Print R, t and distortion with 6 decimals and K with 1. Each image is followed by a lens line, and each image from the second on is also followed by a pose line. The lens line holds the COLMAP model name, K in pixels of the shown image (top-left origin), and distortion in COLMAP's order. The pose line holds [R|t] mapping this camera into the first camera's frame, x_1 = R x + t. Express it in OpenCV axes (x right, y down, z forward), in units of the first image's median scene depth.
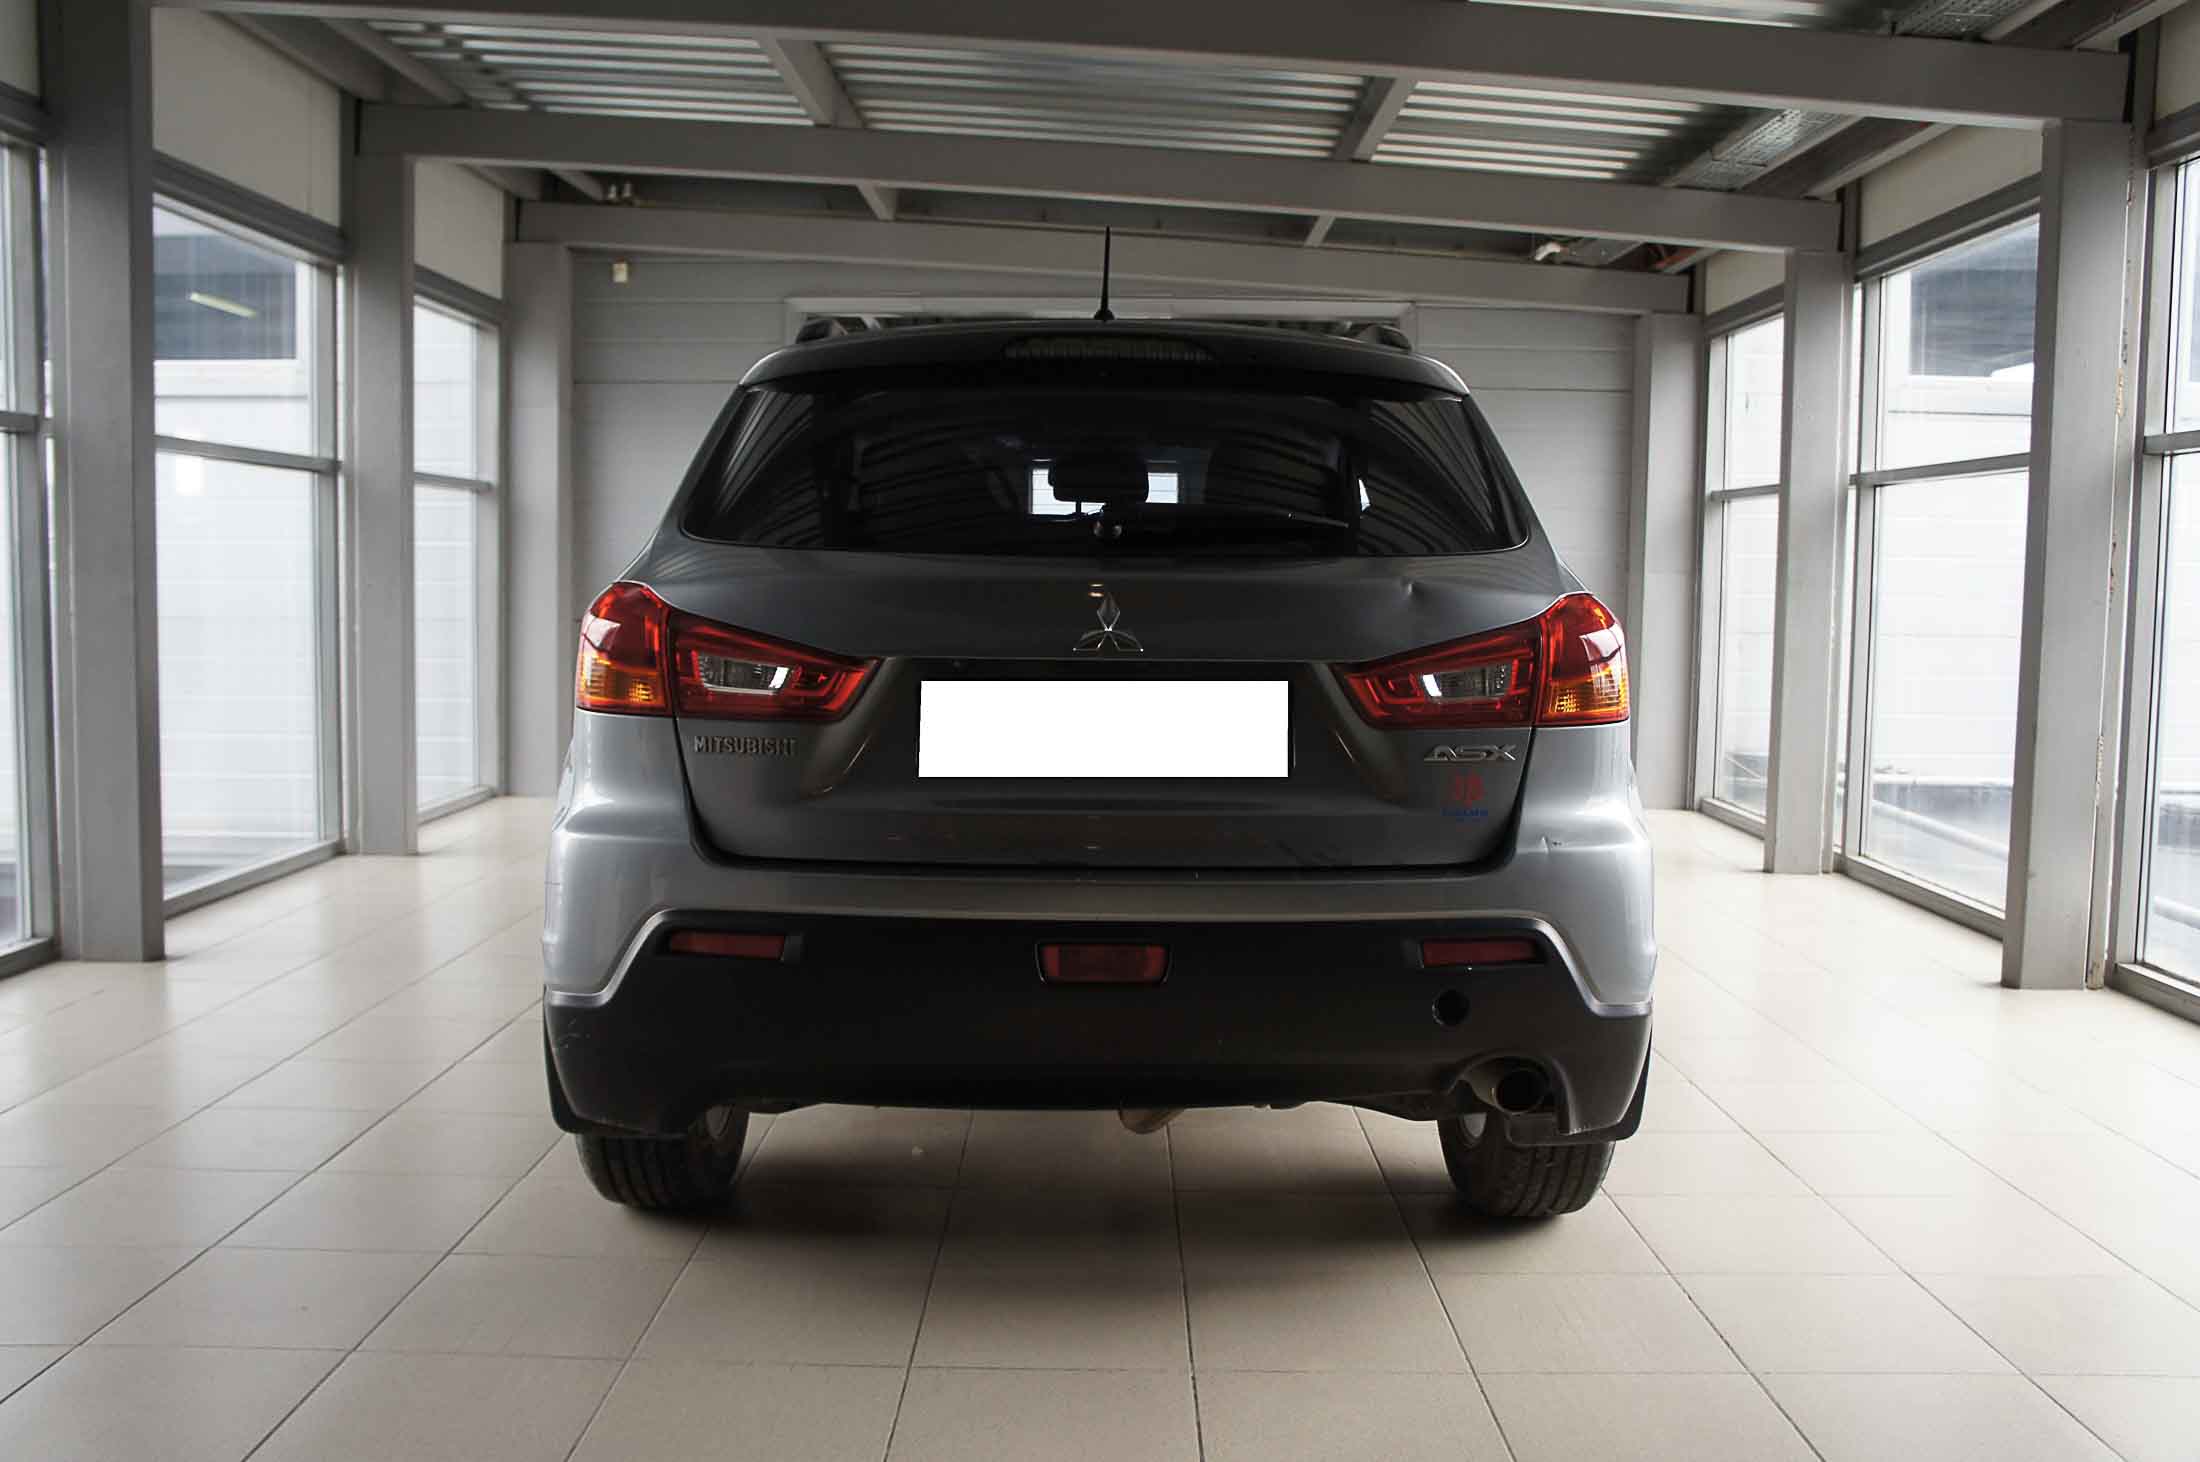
lens RADIAL K [[1720.7, 0, 1100.5], [0, 1720.7, 721.7], [0, 0, 1]] dist [-0.170425, 0.123362]
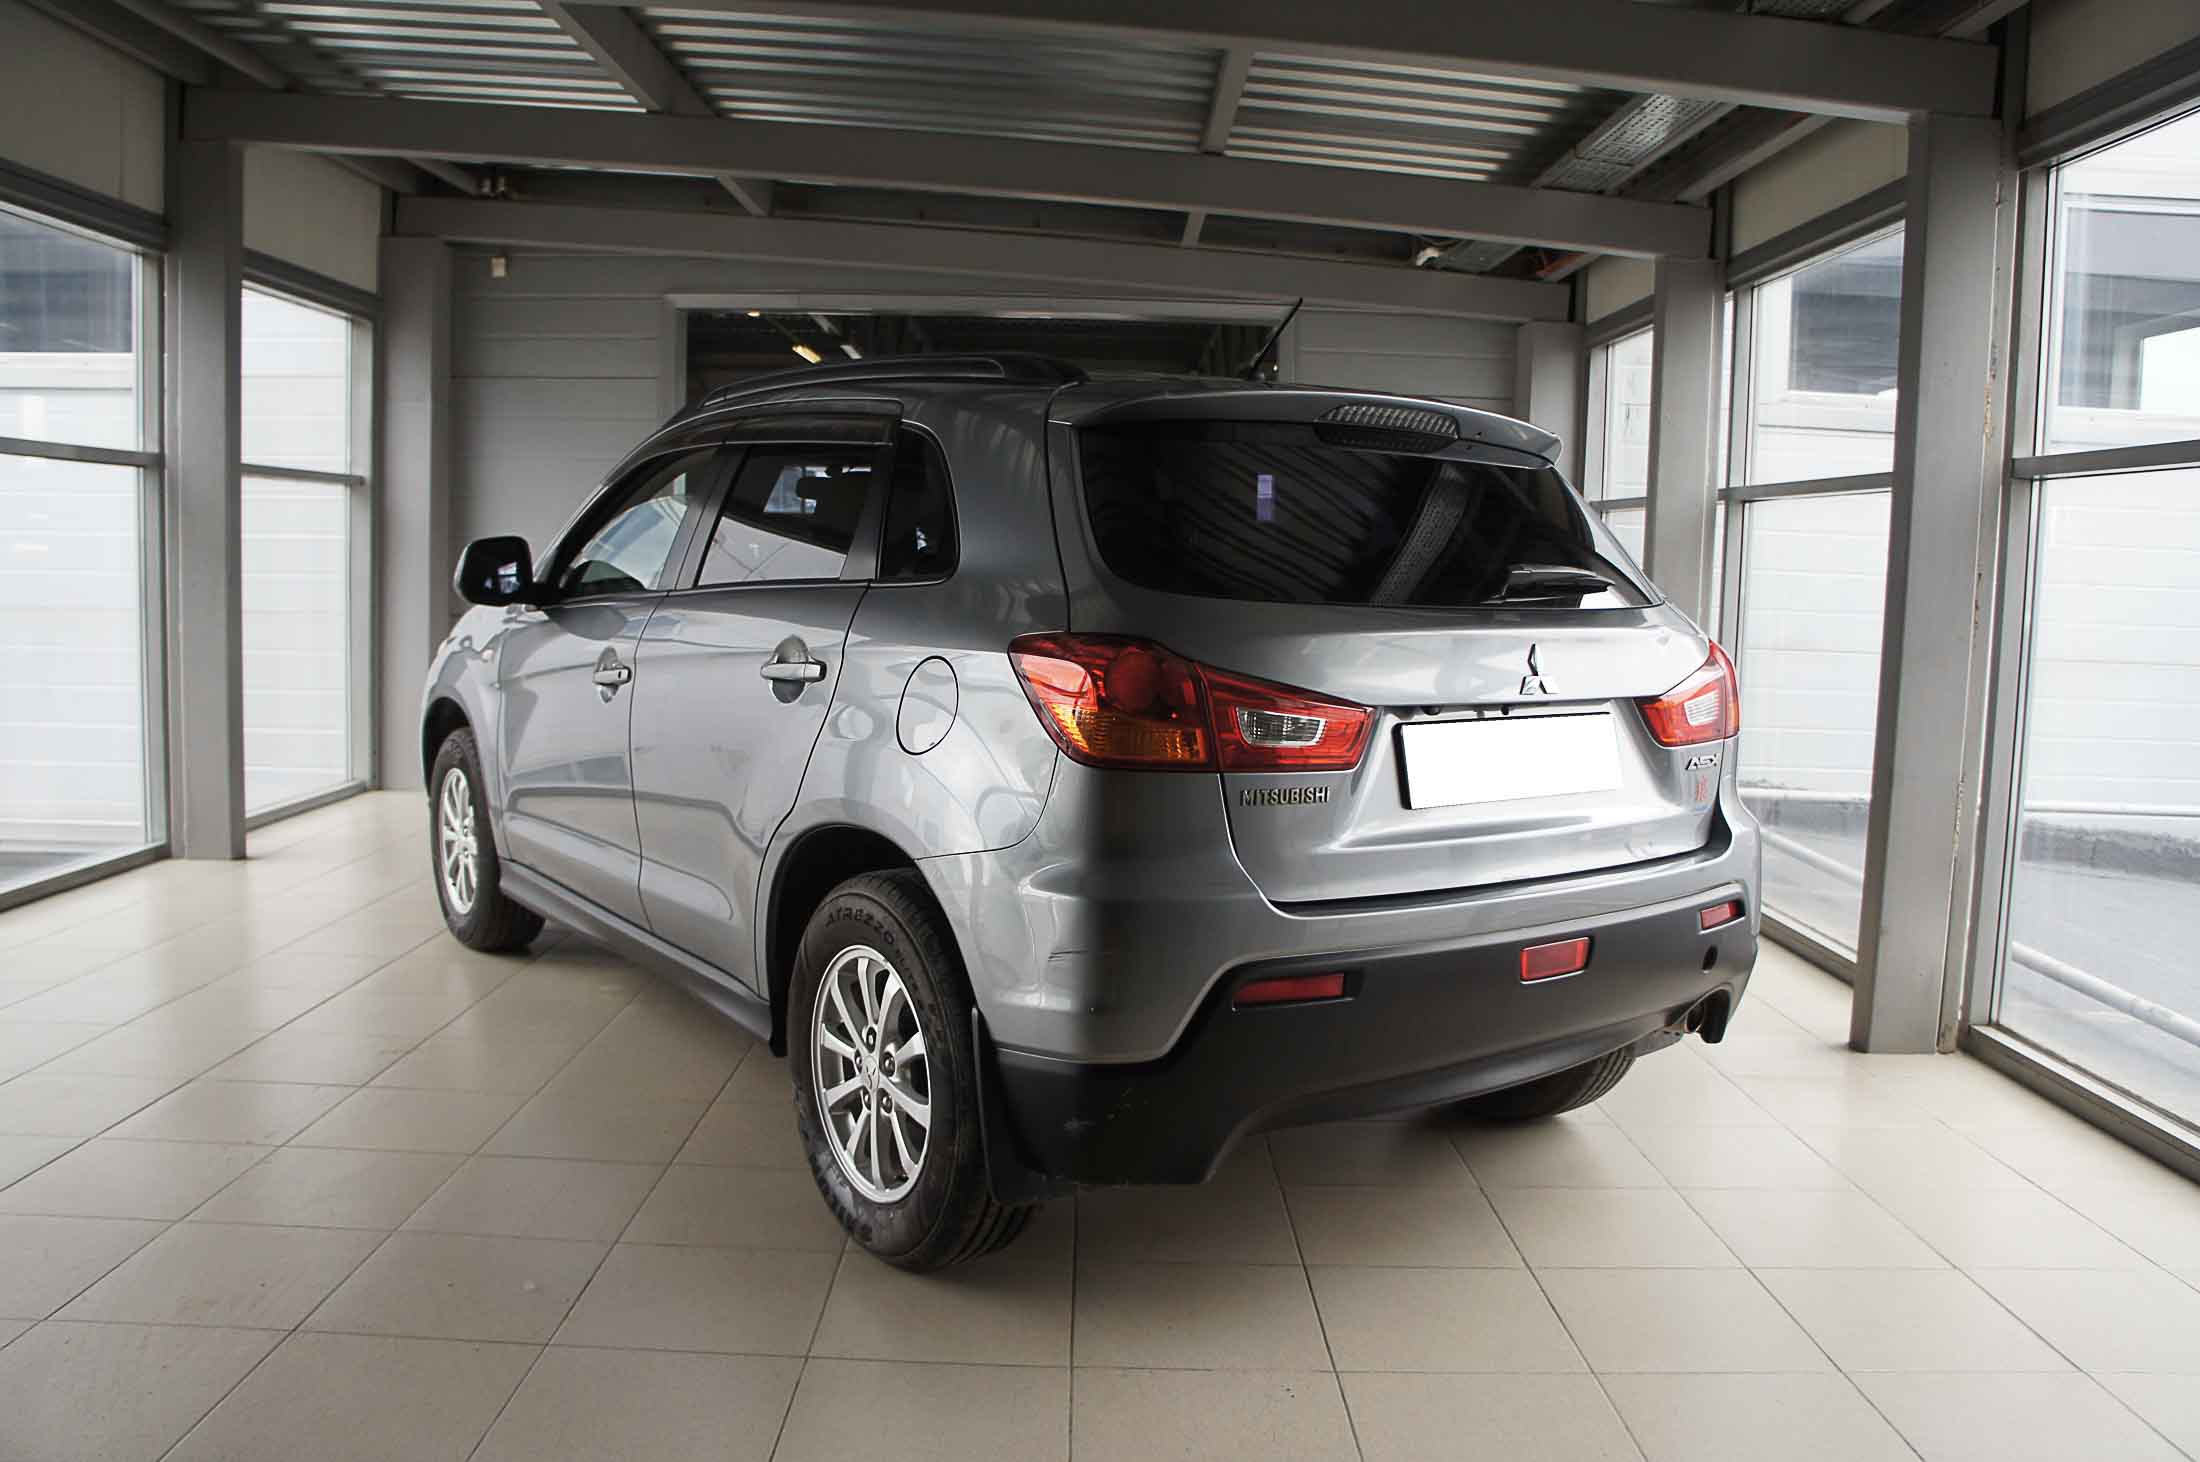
lens RADIAL K [[1576.1, 0, 1107.6], [0, 1576.1, 725.6], [0, 0, 1]] dist [-0.193547, 0.104480]
pose [[0.999653, 0.013923, 0.022356, 0.075693], [-0.014326, 0.999736, 0.017969, -0.021392], [-0.022100, -0.018283, 0.999589, 0.117774]]
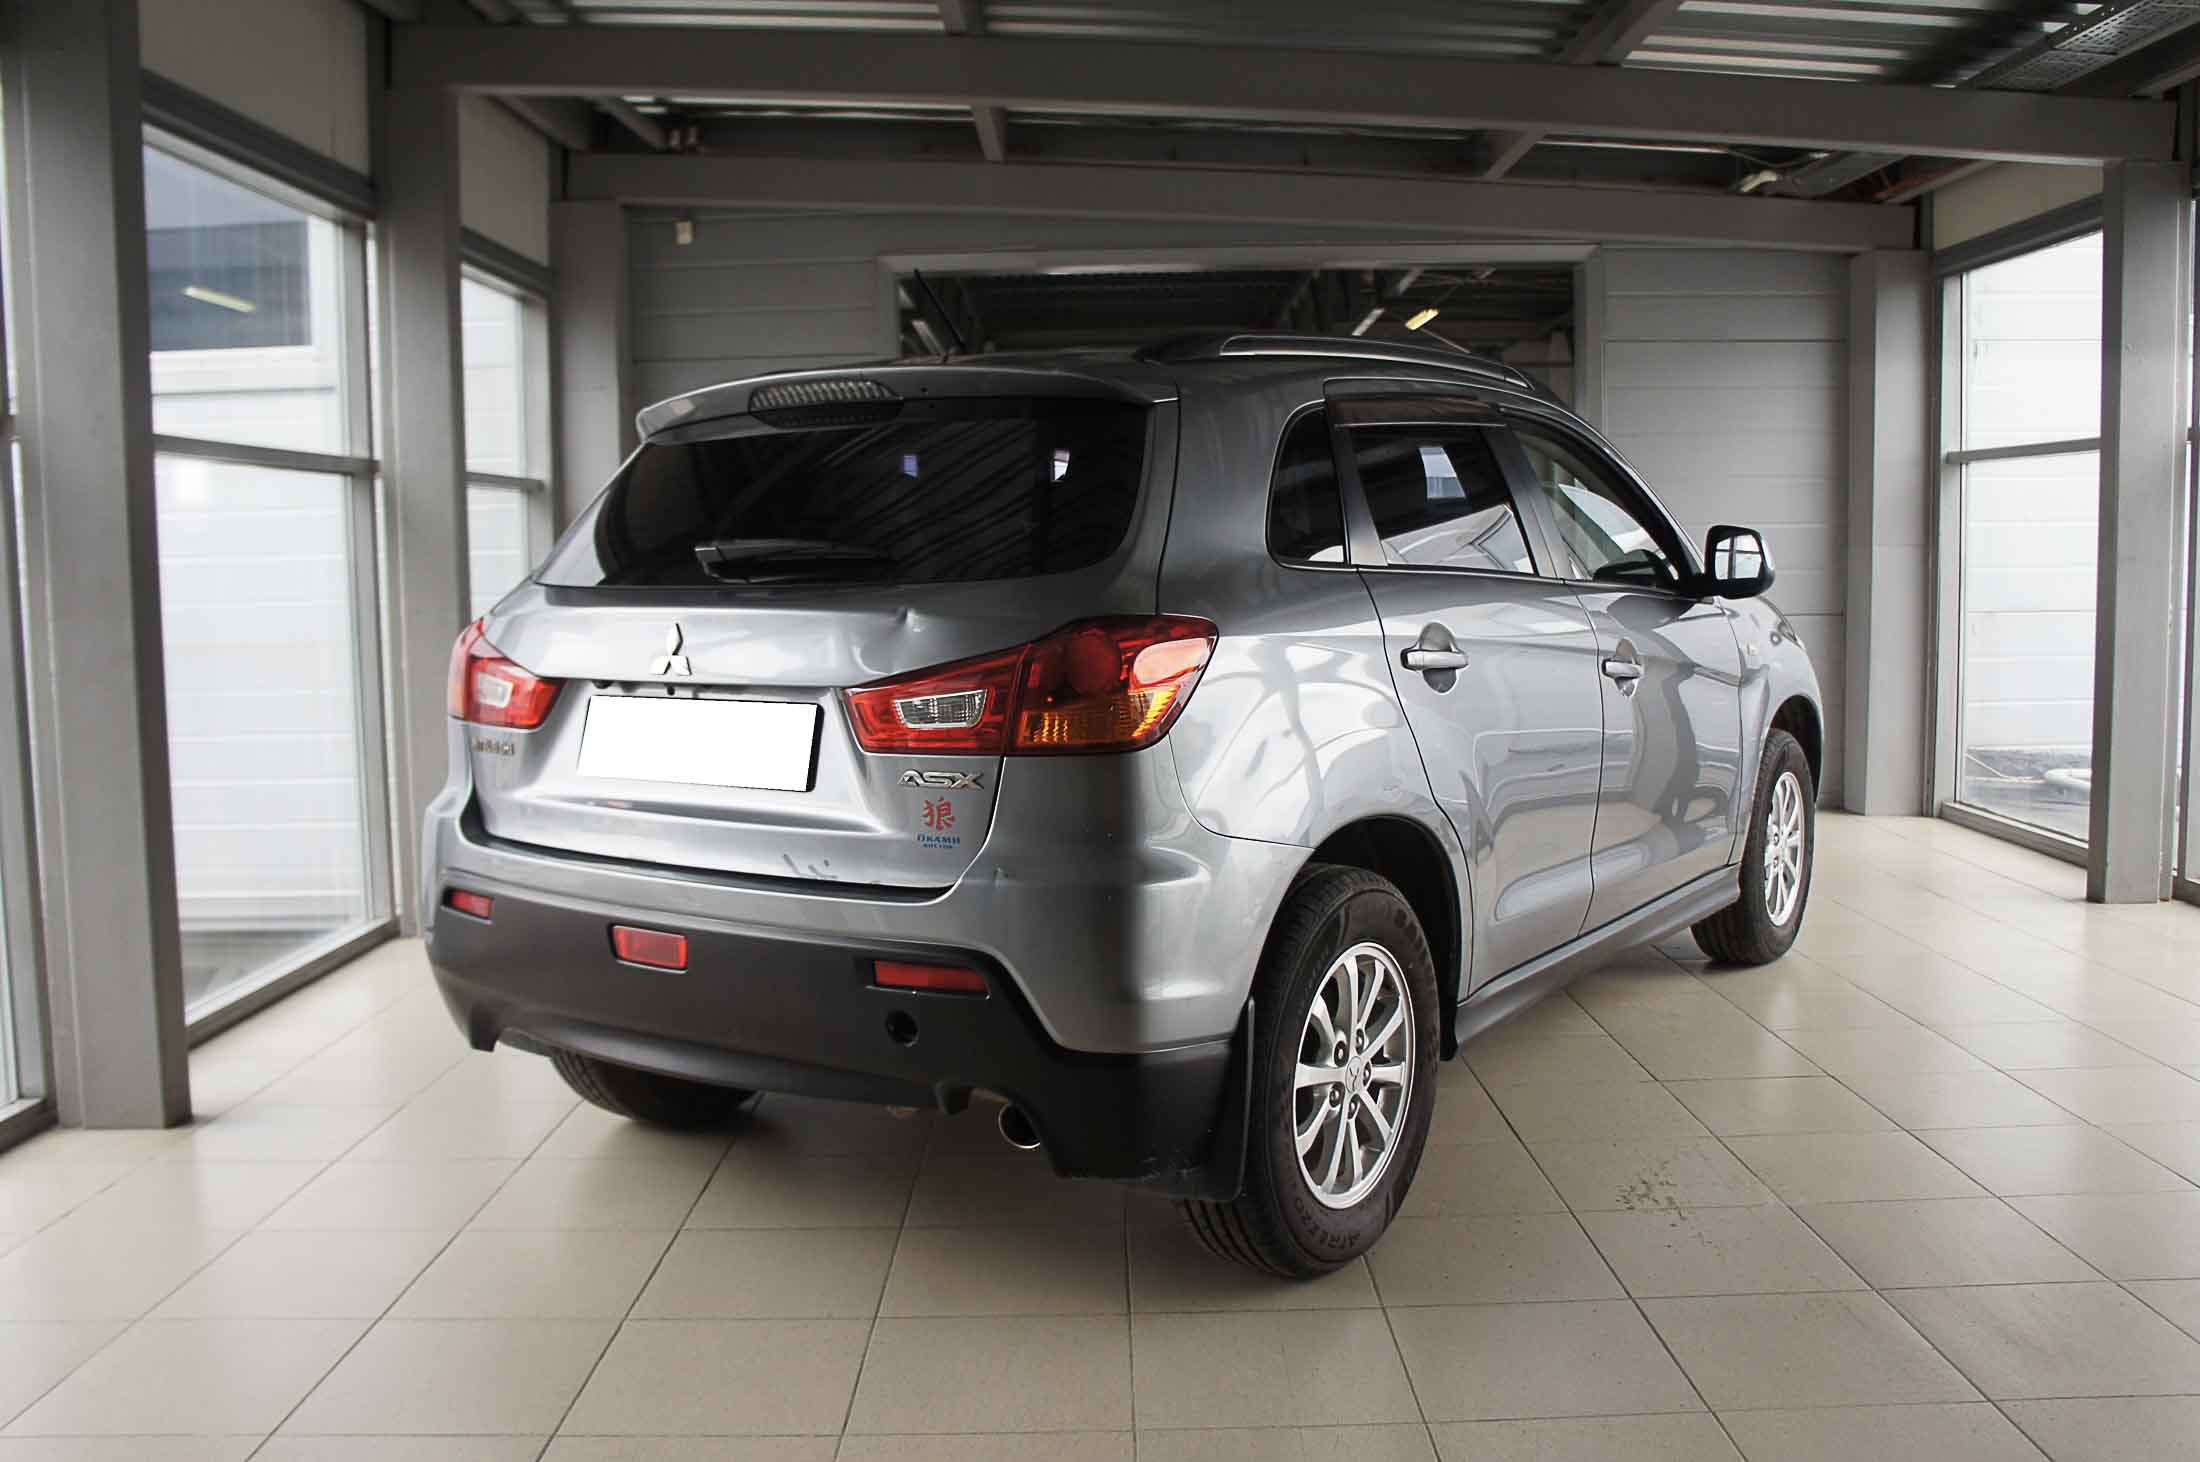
lens RADIAL K [[1723.0, 0, 1095.5], [0, 1723.0, 719.8], [0, 0, 1]] dist [-0.183958, 0.129393]
pose [[0.999529, -0.030263, -0.005141, -0.098931], [0.030323, 0.999469, 0.011891, -0.026928], [0.004778, -0.012042, 0.999916, 0.171780]]
